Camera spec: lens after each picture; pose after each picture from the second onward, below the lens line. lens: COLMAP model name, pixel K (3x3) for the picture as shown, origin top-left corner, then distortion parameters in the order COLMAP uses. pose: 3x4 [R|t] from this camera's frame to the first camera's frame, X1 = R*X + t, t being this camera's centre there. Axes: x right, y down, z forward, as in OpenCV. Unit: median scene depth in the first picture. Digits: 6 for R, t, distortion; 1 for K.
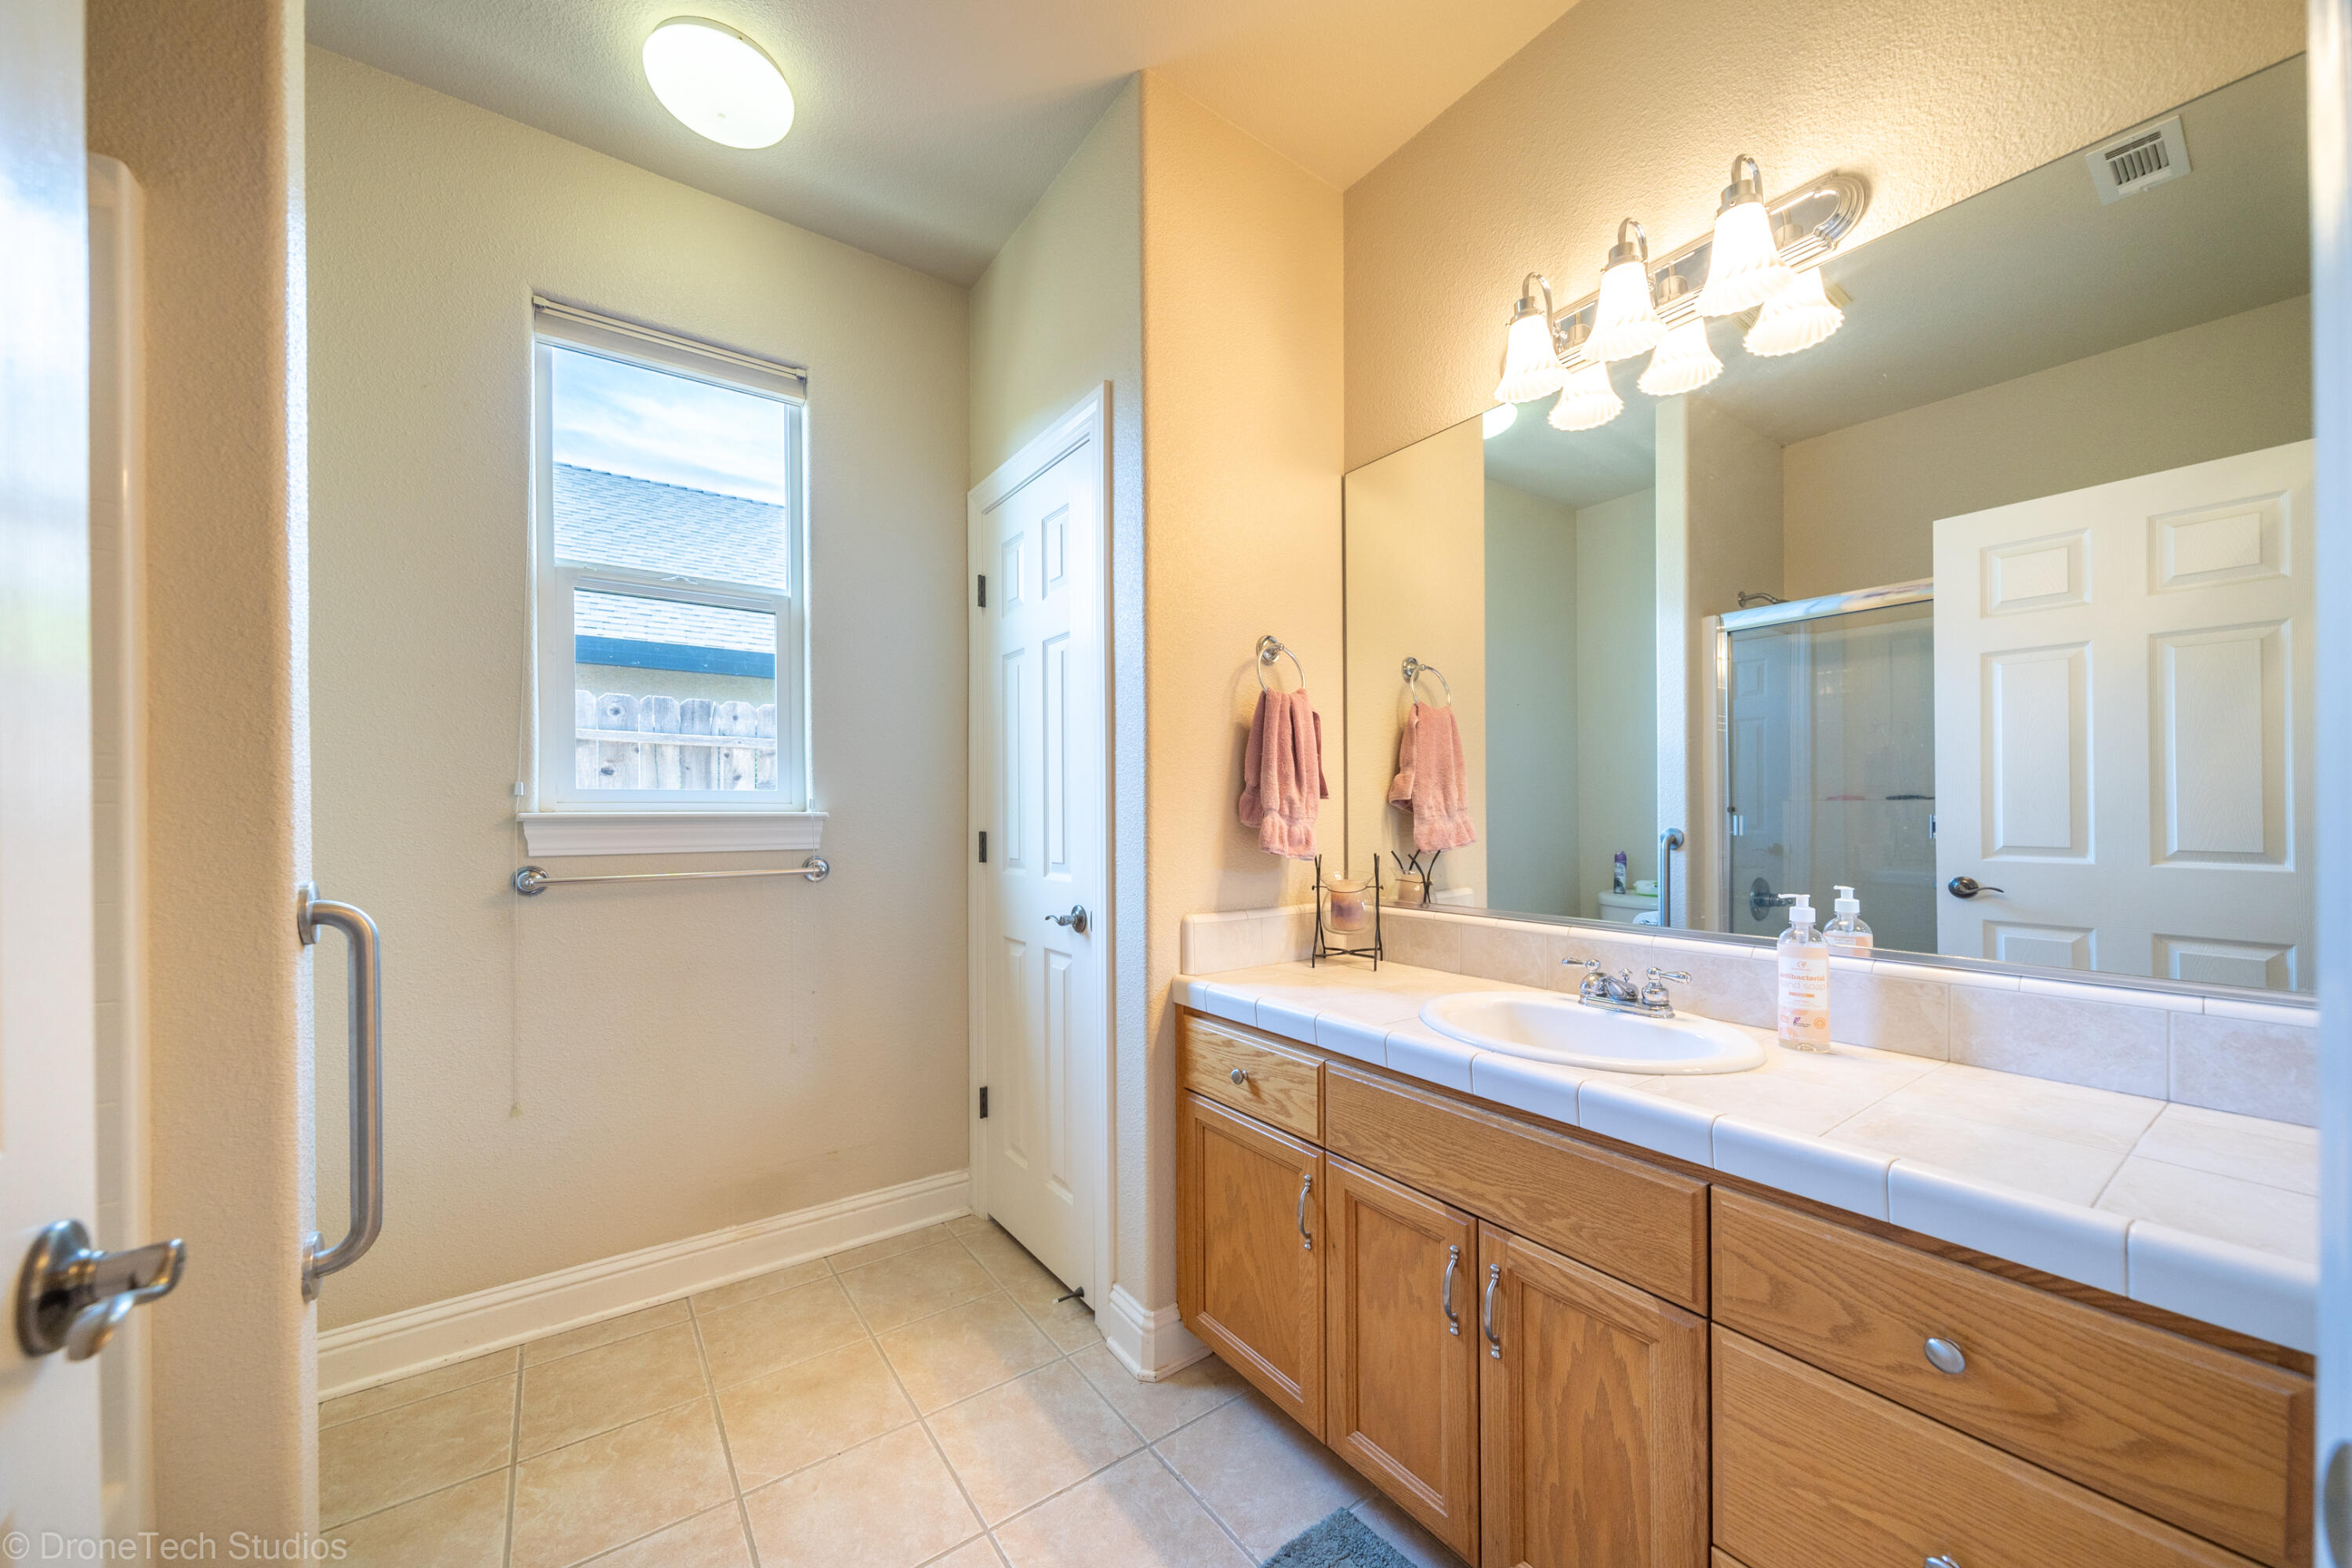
lens RADIAL K [[859.3, 0, 1175.8], [0, 859.3, 811.0], [0, 0, 1]] dist [0.059310, 0.000016]
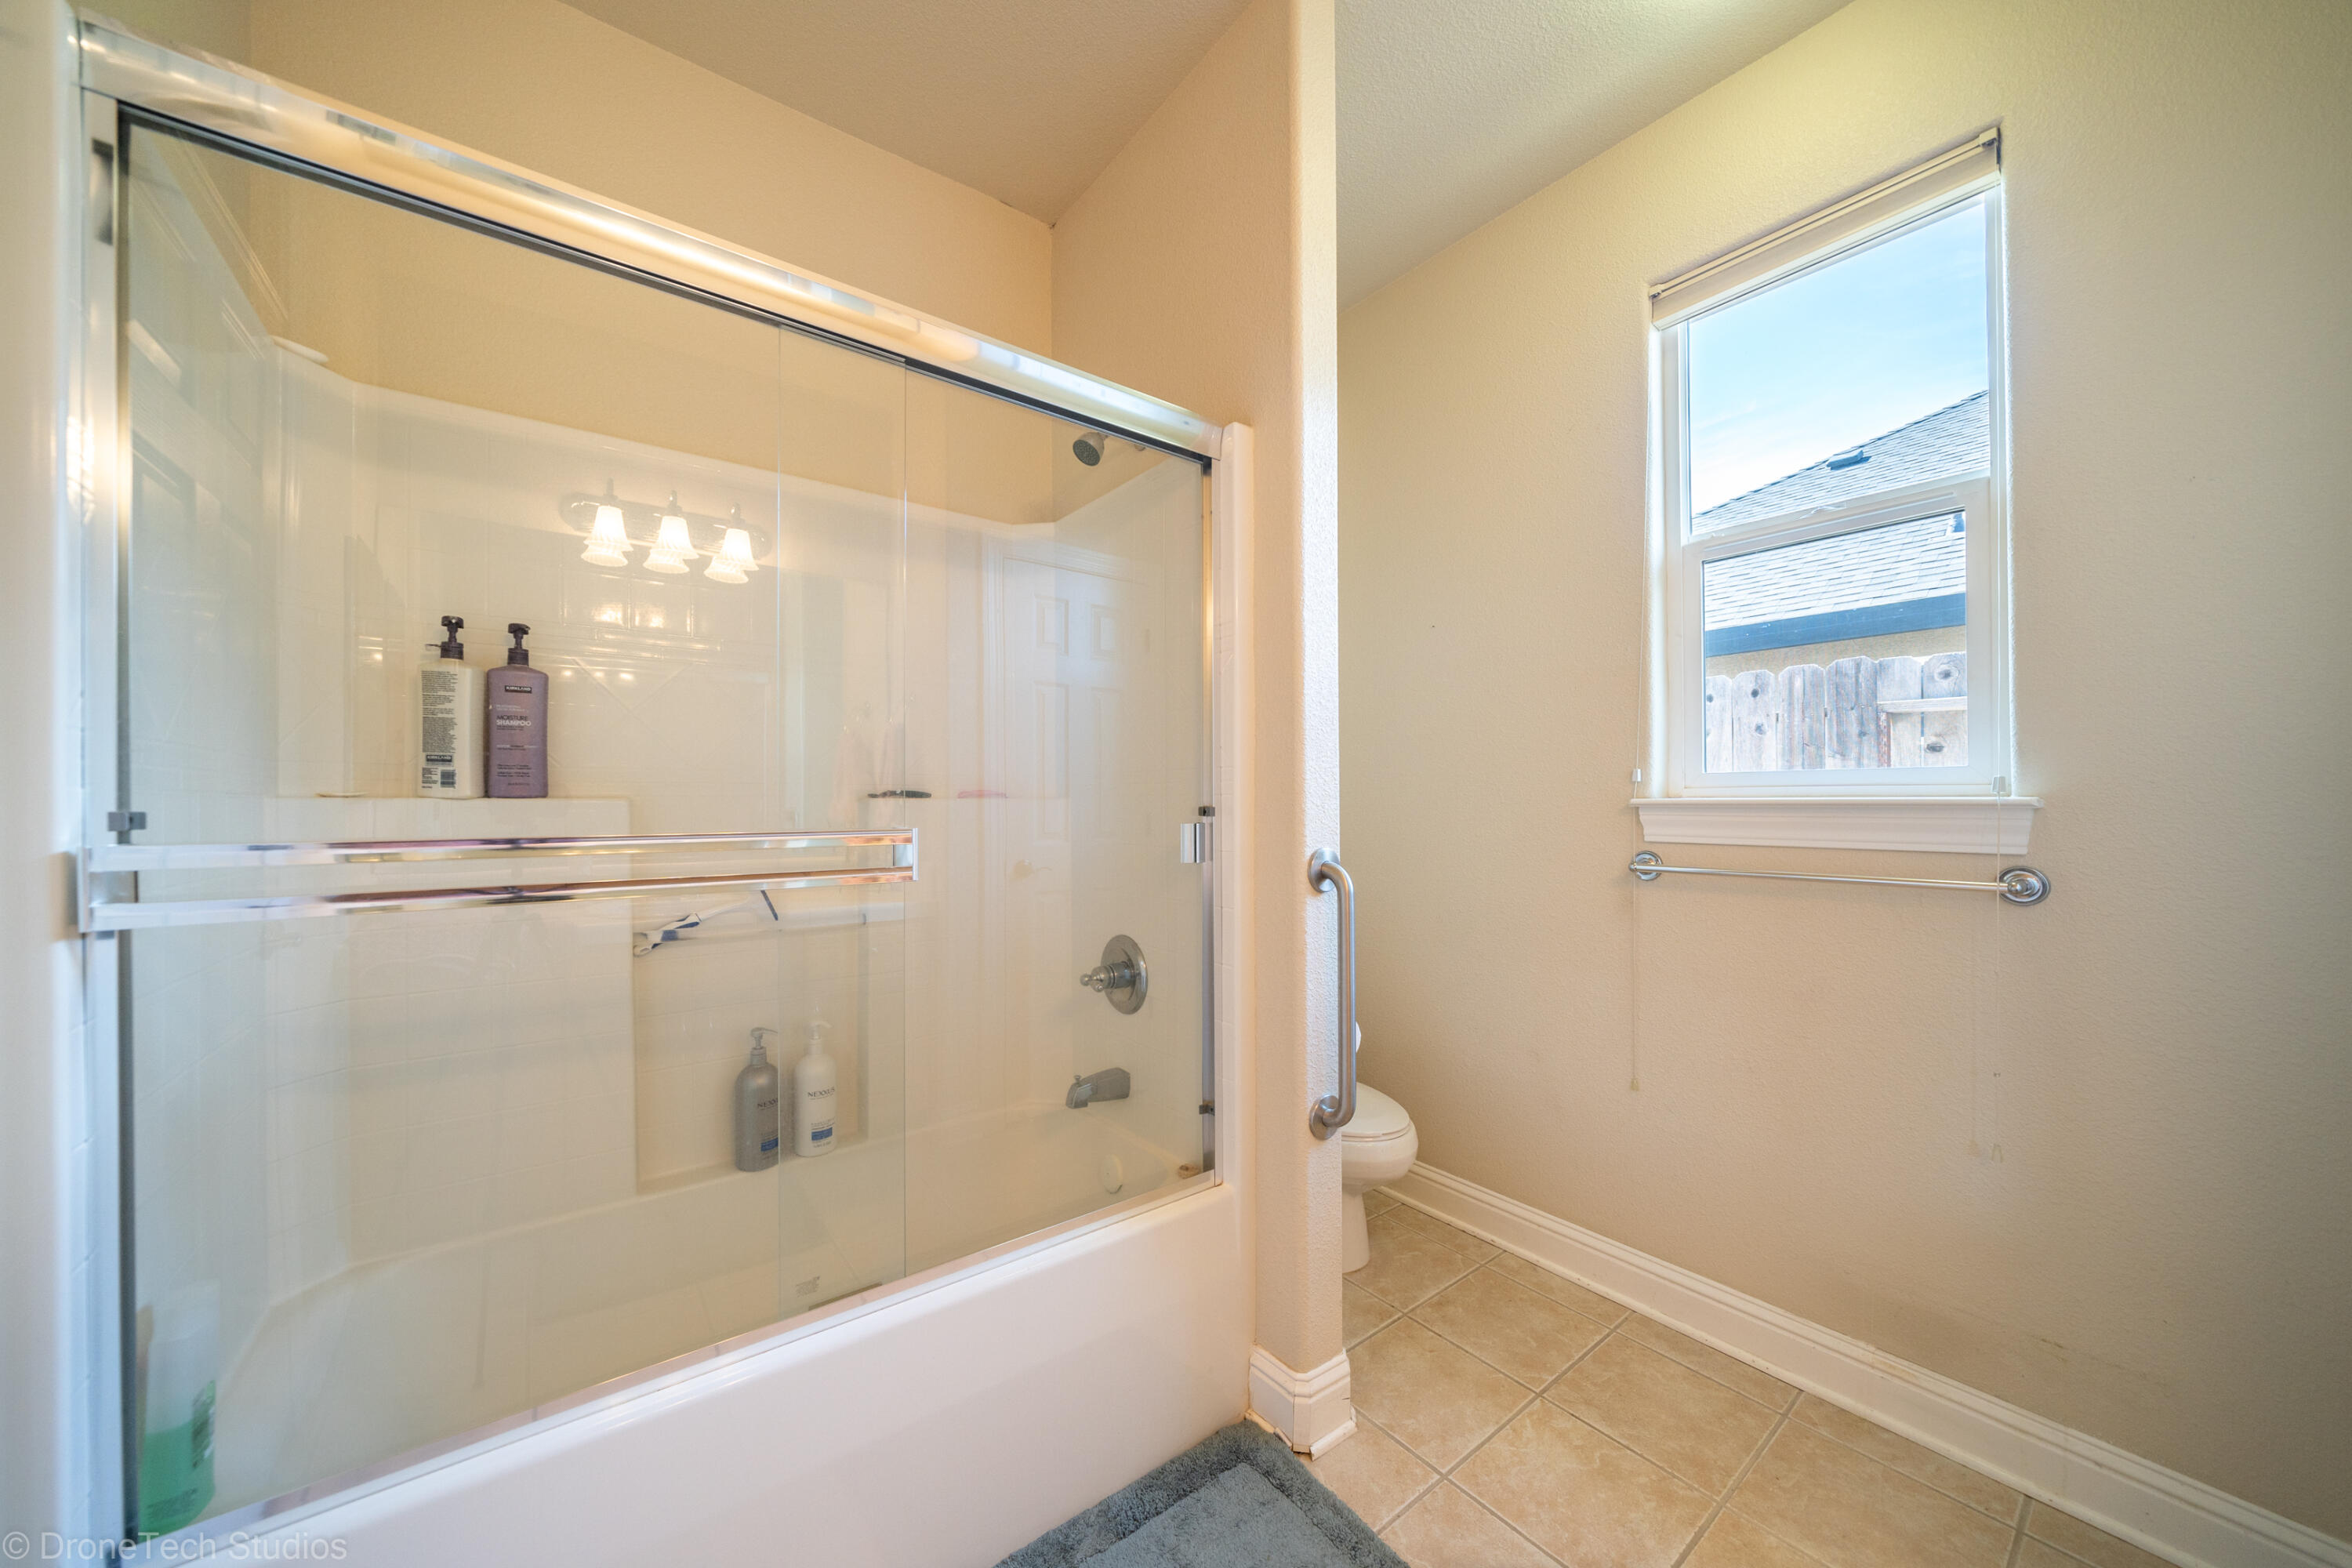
lens RADIAL K [[846.0, 0, 1176.6], [0, 846.0, 800.0], [0, 0, 1]] dist [-0.001129, -0.000013]
pose [[0.047606, 0.001504, -0.998865, 0.209071], [0.005385, 0.999984, 0.001762, -0.001216], [0.998852, -0.005463, 0.047597, 0.411386]]
